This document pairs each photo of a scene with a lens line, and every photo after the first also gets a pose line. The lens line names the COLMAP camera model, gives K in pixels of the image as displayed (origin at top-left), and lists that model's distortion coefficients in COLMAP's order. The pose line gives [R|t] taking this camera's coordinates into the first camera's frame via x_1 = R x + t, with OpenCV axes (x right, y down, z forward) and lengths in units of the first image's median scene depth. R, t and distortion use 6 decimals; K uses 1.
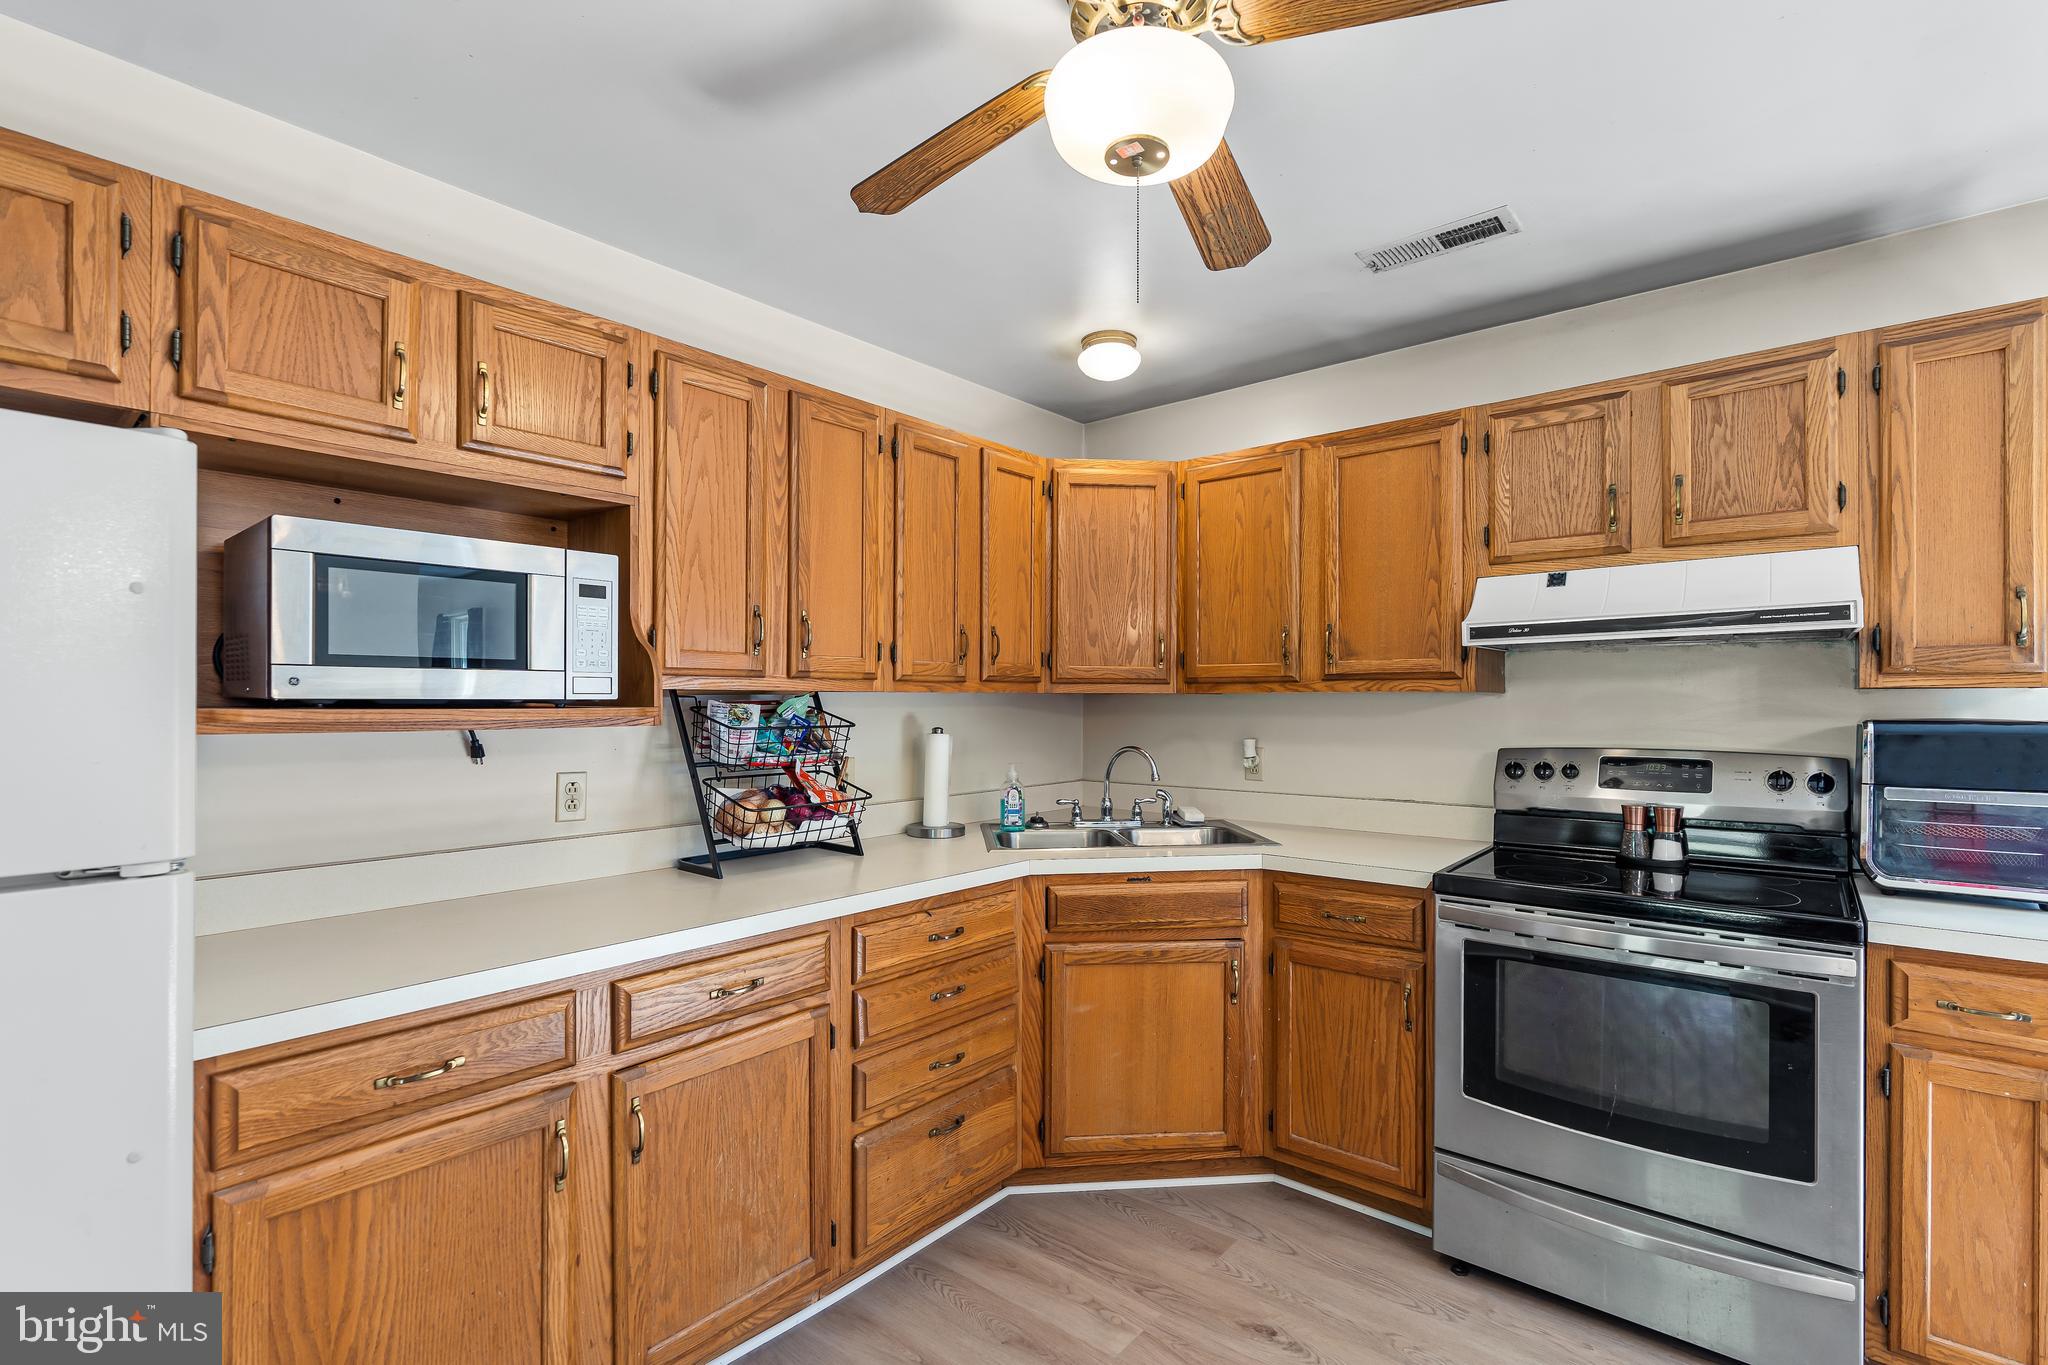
lens RADIAL K [[933.2, 0, 1027.9], [0, 933.2, 702.0], [0, 0, 1]] dist [-0.002067, 0.002078]
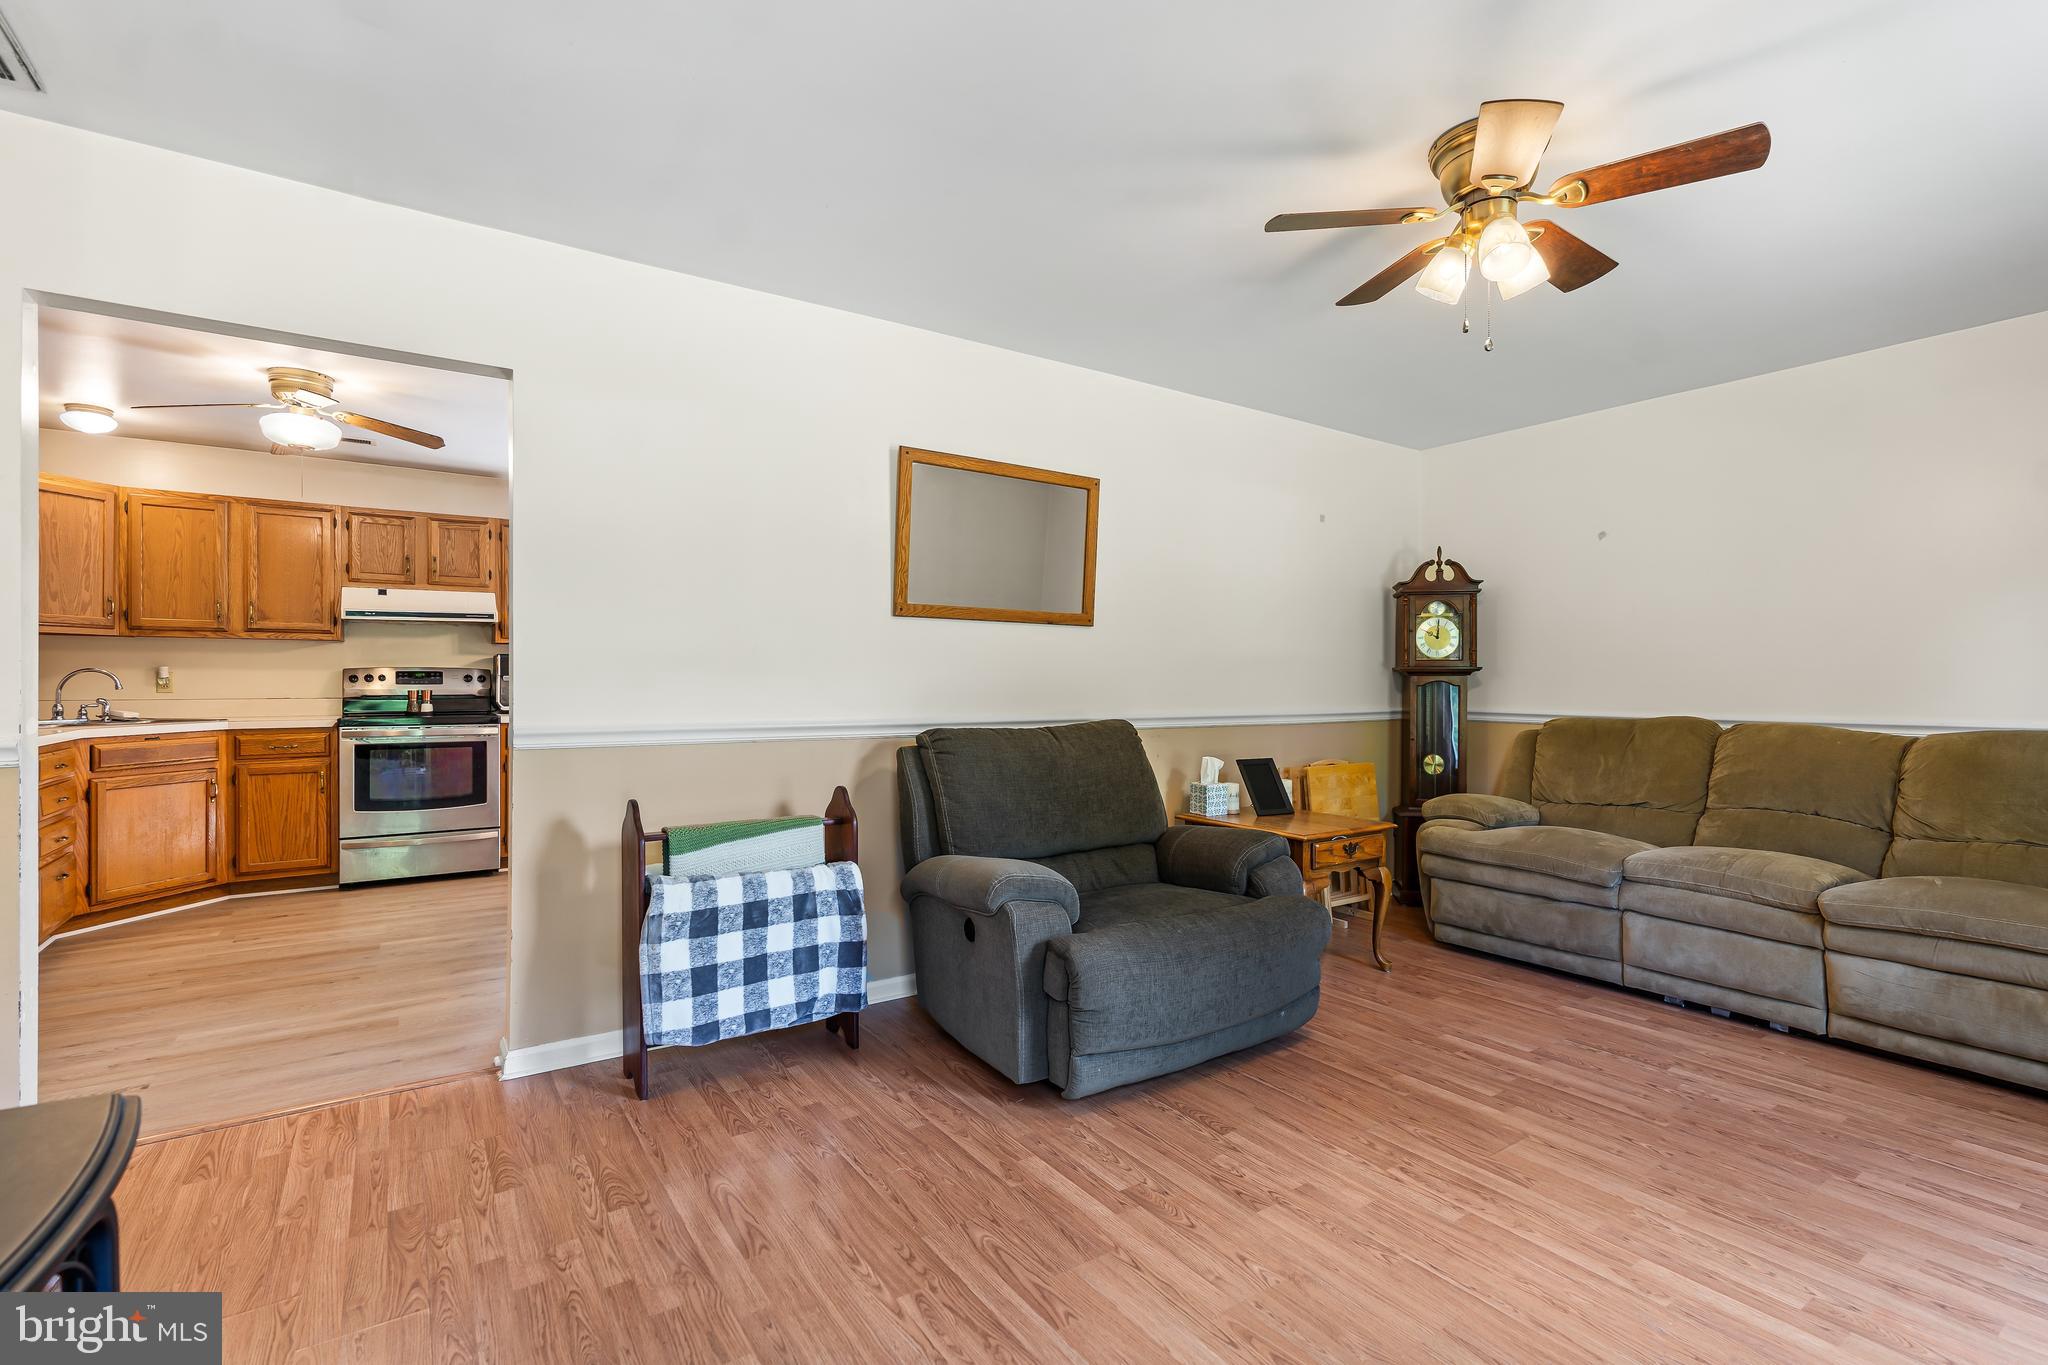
lens RADIAL K [[933.2, 0, 1024.1], [0, 933.2, 687.5], [0, 0, 1]] dist [-0.002067, 0.002078]
pose [[0.283546, -0.007161, 0.958932, -1.152235], [-0.001817, 0.999966, 0.008005, 0.079465], [-0.958957, -0.004012, 0.283524, -1.129590]]
